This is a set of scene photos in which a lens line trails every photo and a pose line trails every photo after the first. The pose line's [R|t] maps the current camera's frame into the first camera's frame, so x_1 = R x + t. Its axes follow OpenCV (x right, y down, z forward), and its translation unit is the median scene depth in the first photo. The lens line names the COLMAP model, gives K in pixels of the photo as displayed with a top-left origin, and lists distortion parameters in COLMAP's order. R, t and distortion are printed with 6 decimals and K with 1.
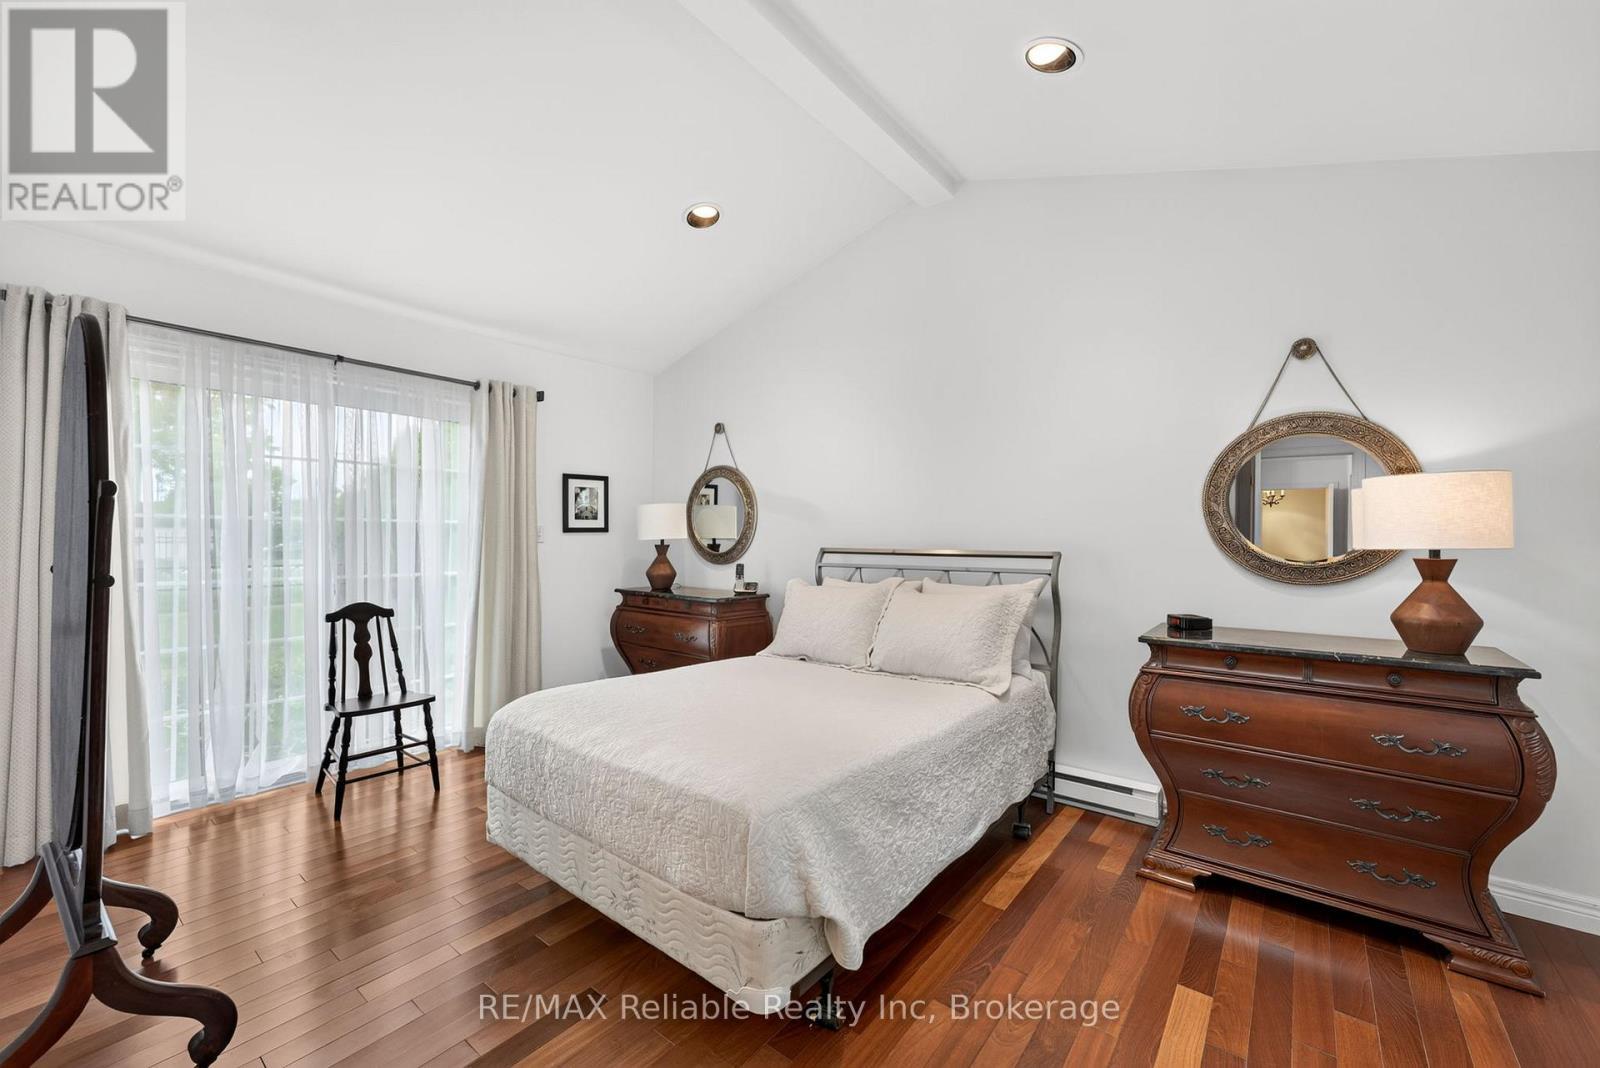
lens RADIAL K [[635.0, 0, 795.3], [0, 635.0, 533.4], [0, 0, 1]] dist [-0.002005, 0.000050]
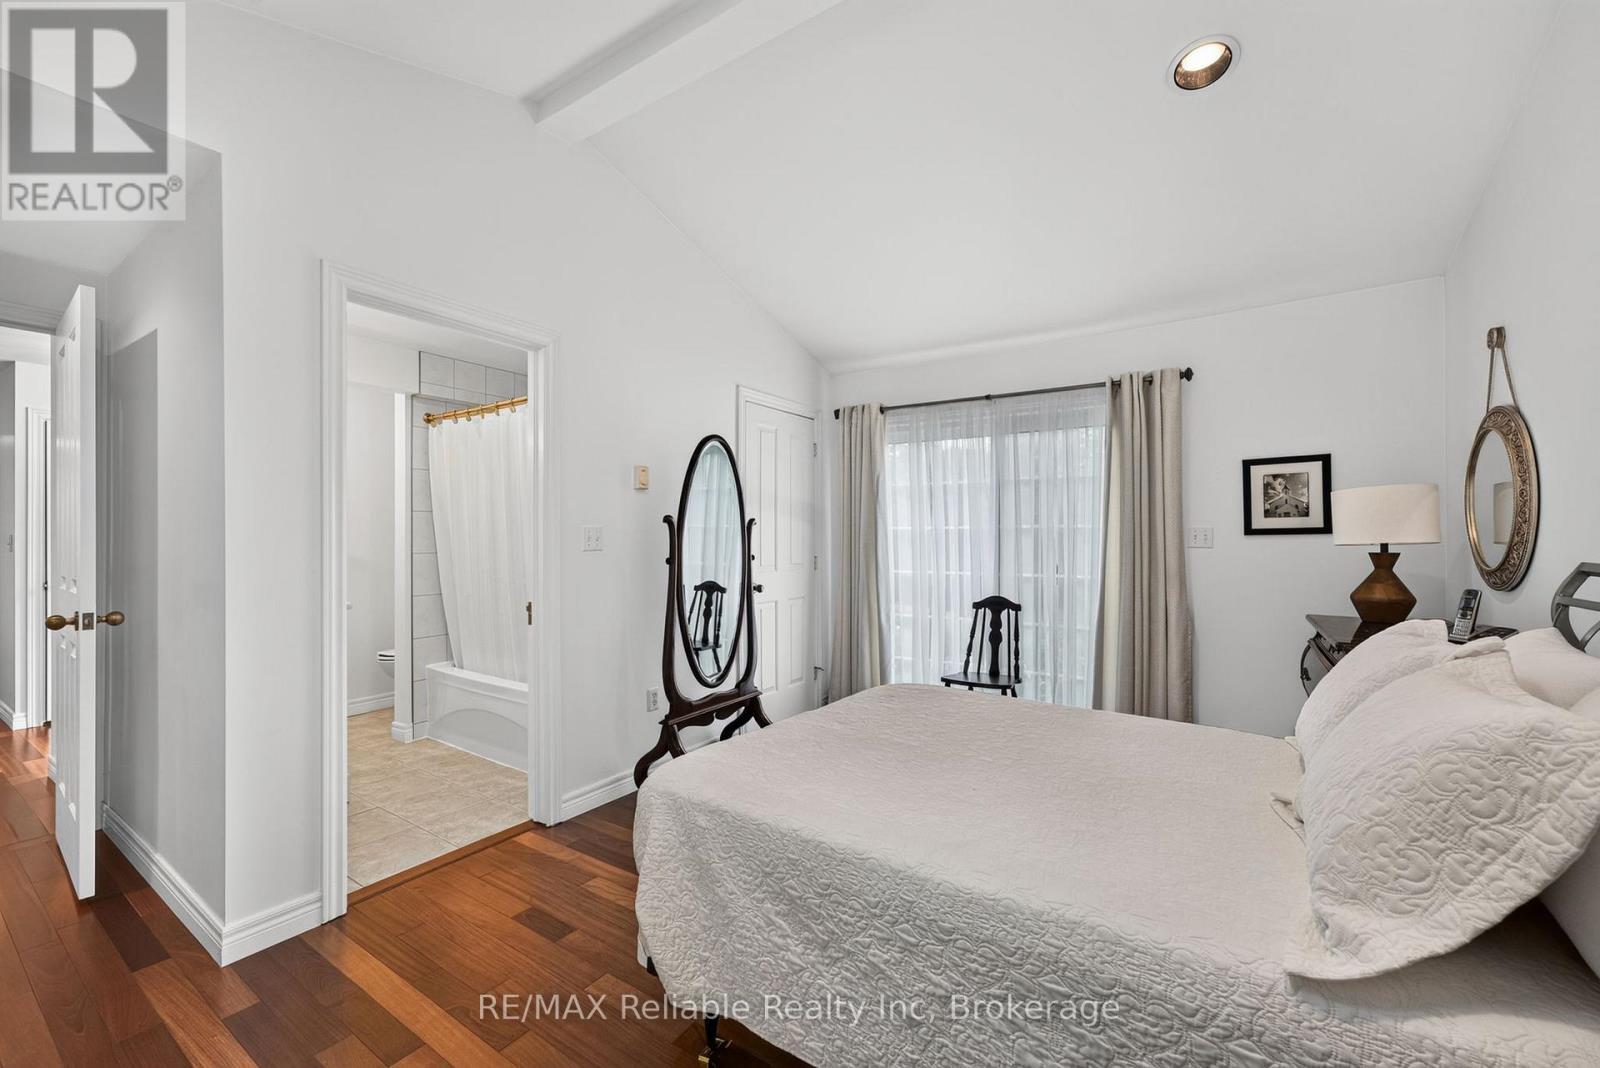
lens RADIAL K [[635.0, 0, 795.3], [0, 635.0, 533.4], [0, 0, 1]] dist [-0.002005, 0.000050]
pose [[0.095903, -0.016195, -0.995259, 0.393162], [0.008113, 0.999847, -0.015488, 0.004461], [0.995358, -0.006589, 0.096020, 0.408037]]
